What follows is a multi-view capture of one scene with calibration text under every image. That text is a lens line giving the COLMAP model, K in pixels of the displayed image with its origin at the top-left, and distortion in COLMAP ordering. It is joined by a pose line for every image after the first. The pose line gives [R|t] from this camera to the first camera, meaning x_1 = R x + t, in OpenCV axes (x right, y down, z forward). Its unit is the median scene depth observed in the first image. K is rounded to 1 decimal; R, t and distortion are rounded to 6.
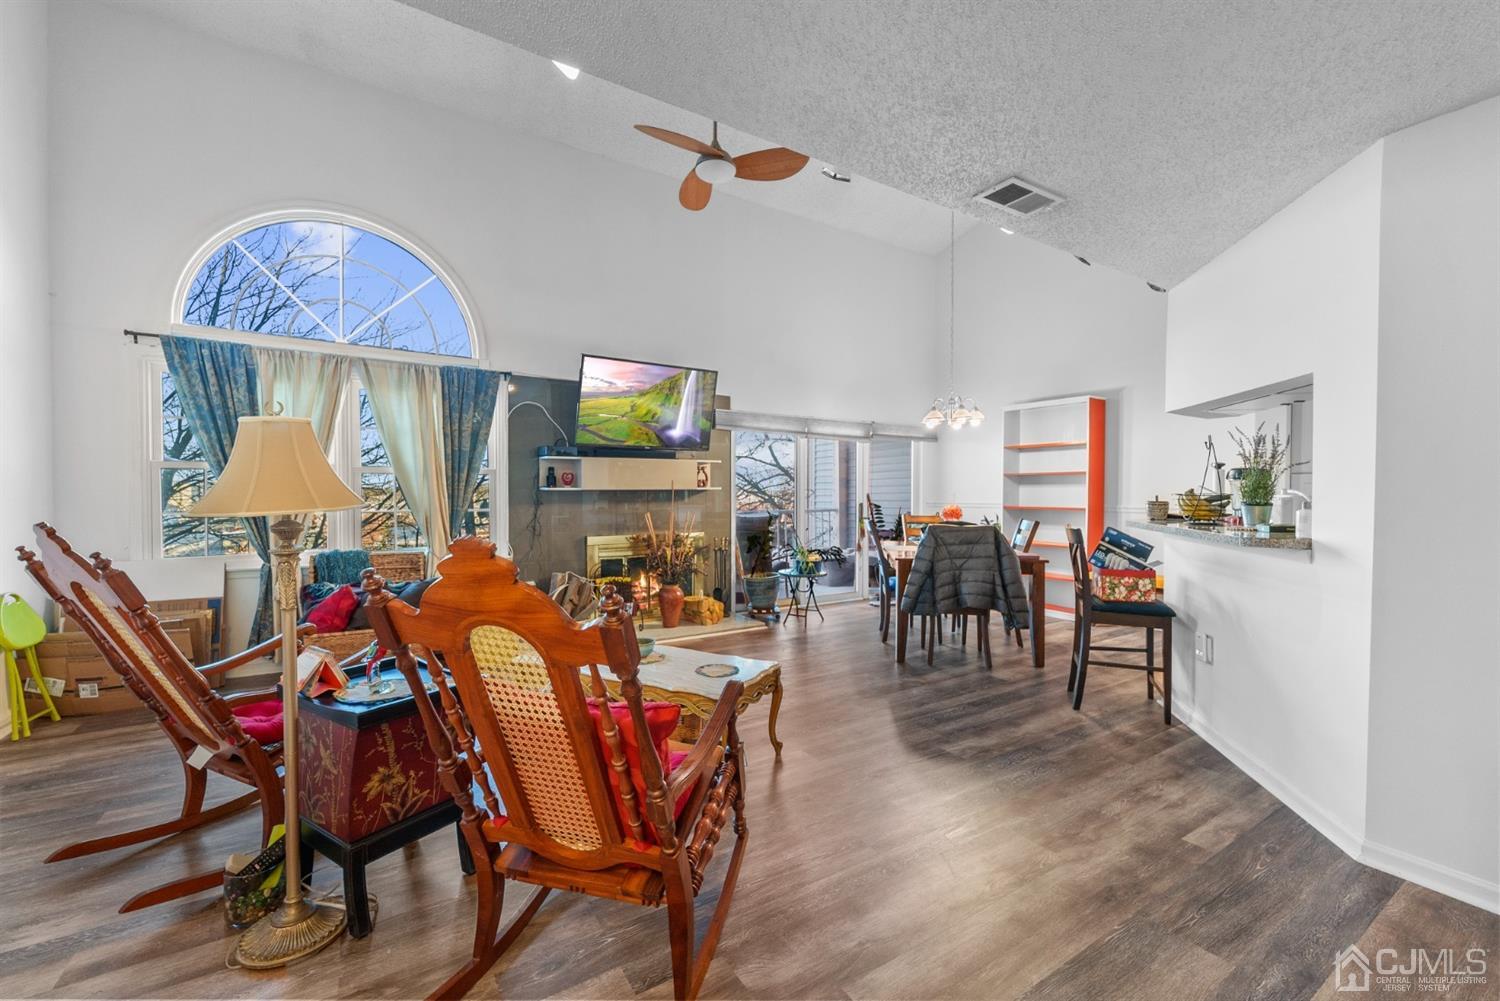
lens RADIAL K [[613.0, 0, 751.1], [0, 613.0, 498.3], [0, 0, 1]] dist [-0.001832, -0.000282]
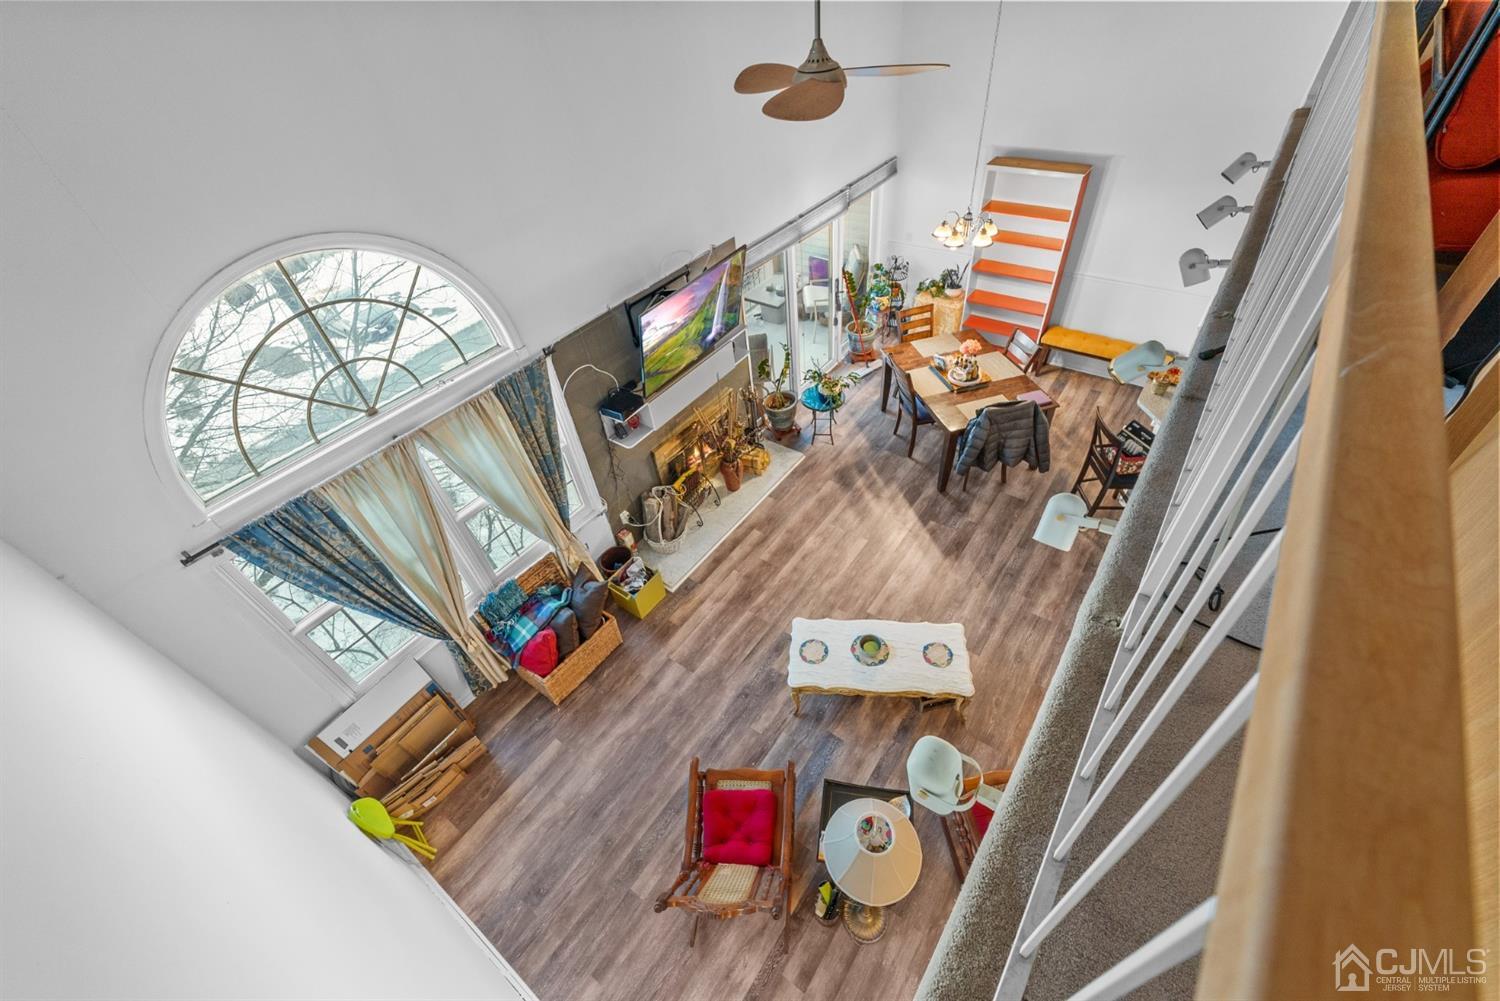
lens RADIAL K [[613.0, 0, 754.9], [0, 613.0, 502.9], [0, 0, 1]] dist [-0.001832, -0.000282]
pose [[0.927240, -0.311622, 0.207650, -0.449232], [0.092147, 0.727344, 0.680059, -0.708118], [-0.362954, -0.611443, 0.703137, 0.225271]]
